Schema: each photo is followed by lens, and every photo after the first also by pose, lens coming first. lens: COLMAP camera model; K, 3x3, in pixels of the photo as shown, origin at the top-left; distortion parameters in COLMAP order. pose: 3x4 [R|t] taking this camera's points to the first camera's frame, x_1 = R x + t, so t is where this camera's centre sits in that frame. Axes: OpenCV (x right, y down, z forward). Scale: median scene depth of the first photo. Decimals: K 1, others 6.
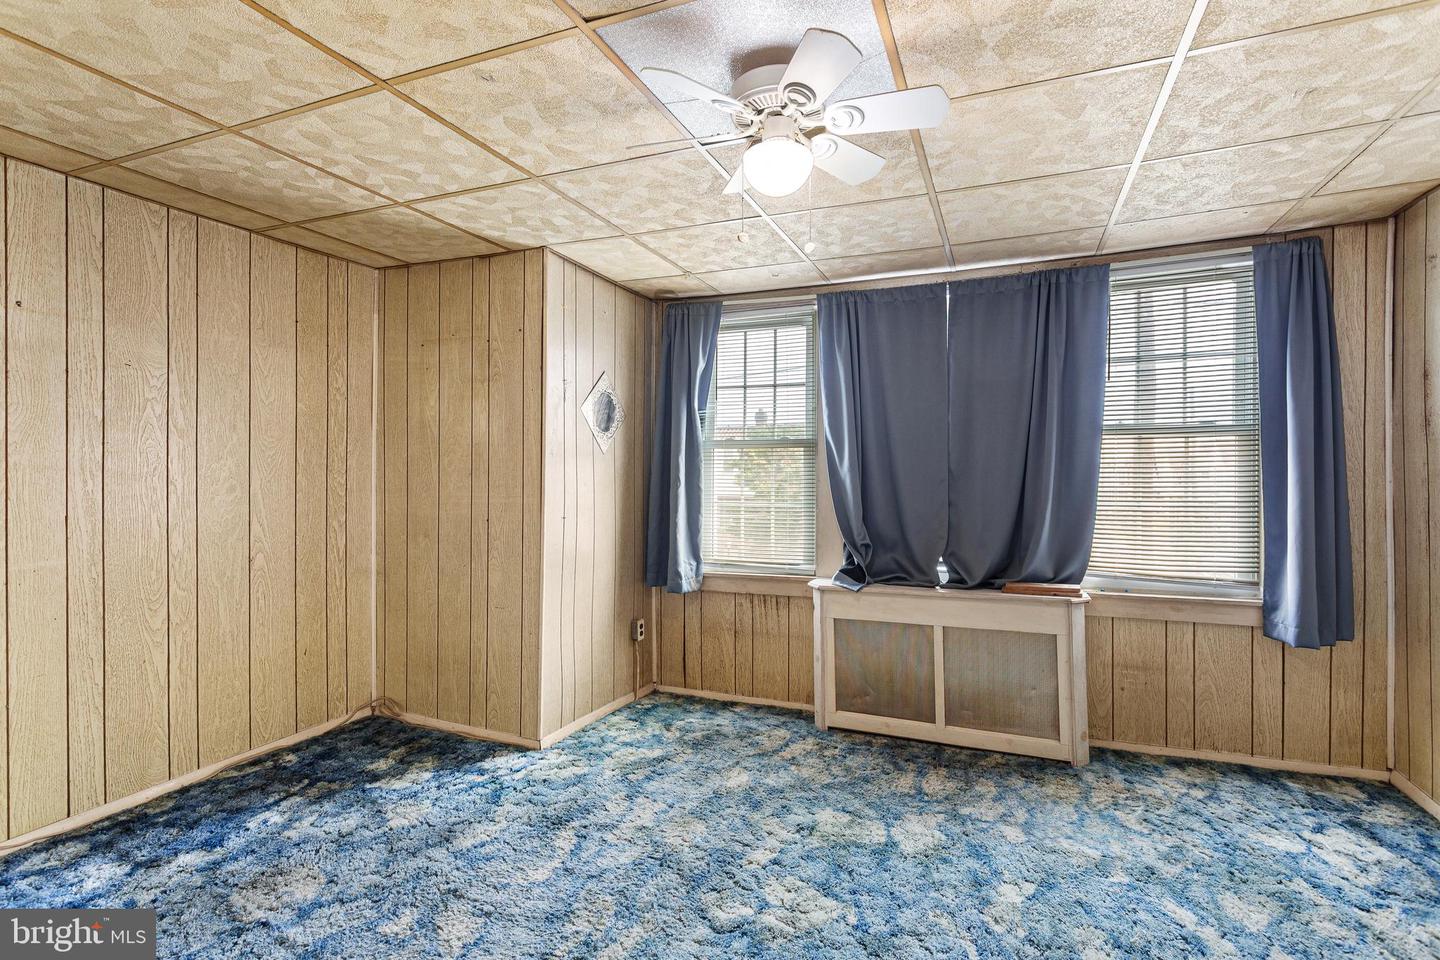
lens RADIAL K [[684.4, 0, 714.2], [0, 684.4, 471.4], [0, 0, 1]] dist [0.001258, -0.000575]
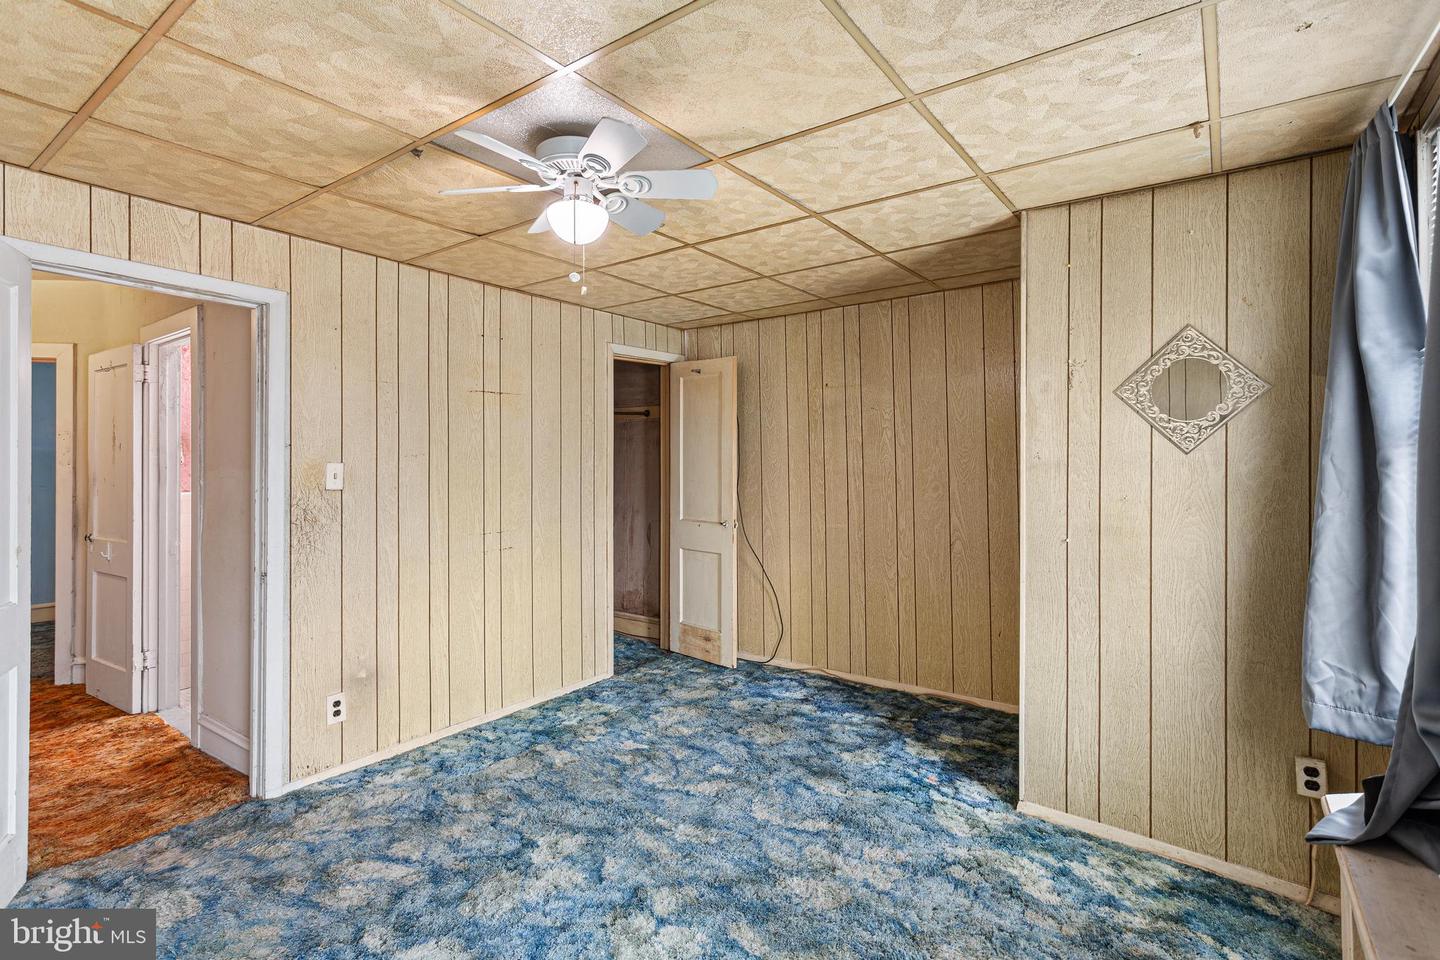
lens RADIAL K [[684.4, 0, 714.2], [0, 684.4, 471.4], [0, 0, 1]] dist [0.001258, -0.000575]
pose [[-0.227249, 0.007036, -0.973811, 0.755061], [-0.002950, 0.999964, 0.007914, -0.018538], [0.973832, 0.004671, -0.227220, 0.964087]]
